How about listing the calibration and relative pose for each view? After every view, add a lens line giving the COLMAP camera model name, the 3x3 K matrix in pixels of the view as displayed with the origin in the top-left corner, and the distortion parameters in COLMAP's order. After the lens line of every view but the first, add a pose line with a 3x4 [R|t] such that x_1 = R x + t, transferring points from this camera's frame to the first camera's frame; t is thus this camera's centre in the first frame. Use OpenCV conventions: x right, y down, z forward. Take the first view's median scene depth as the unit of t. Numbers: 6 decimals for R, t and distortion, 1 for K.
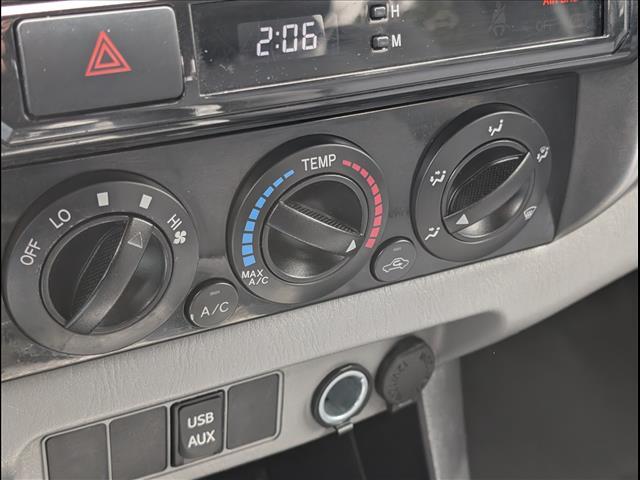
lens RADIAL K [[1083.0, 0, 320.0], [0, 1083.0, 240.0], [0, 0, 1]] dist [0.281426, -1.874539]
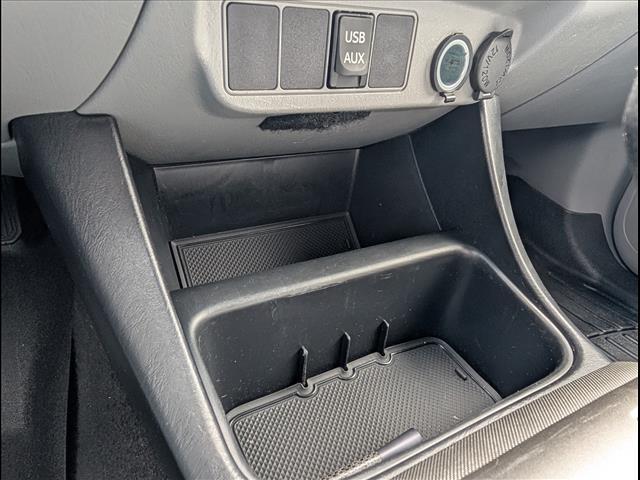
lens RADIAL K [[450.2, 0, 320.0], [0, 450.2, 240.0], [0, 0, 1]] dist [0.002877, 0.000681]
pose [[0.999968, 0.006270, 0.005011, -0.170844], [-0.006044, 0.999024, -0.043755, 0.466325], [-0.005280, 0.043723, 0.999030, 0.603492]]
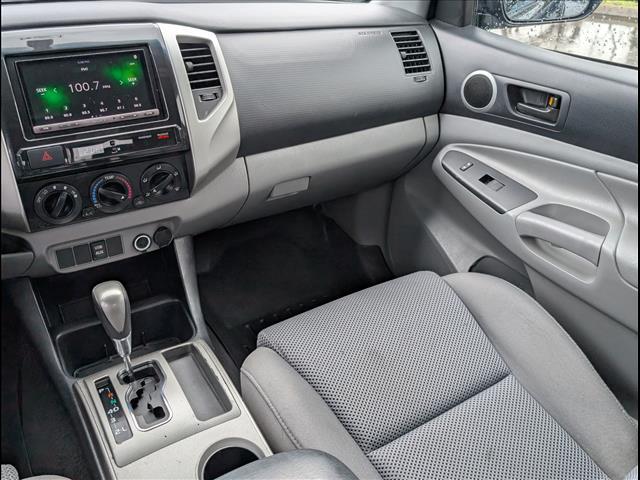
lens RADIAL K [[581.6, 0, 320.1], [0, 581.6, 231.6], [0, 0, 1]] dist [-0.003477, 0.000545]
pose [[0.997321, -0.065269, 0.033021, 0.711443], [0.066028, 0.997566, -0.022423, 0.239120], [-0.031477, 0.024544, 0.999203, -1.275745]]
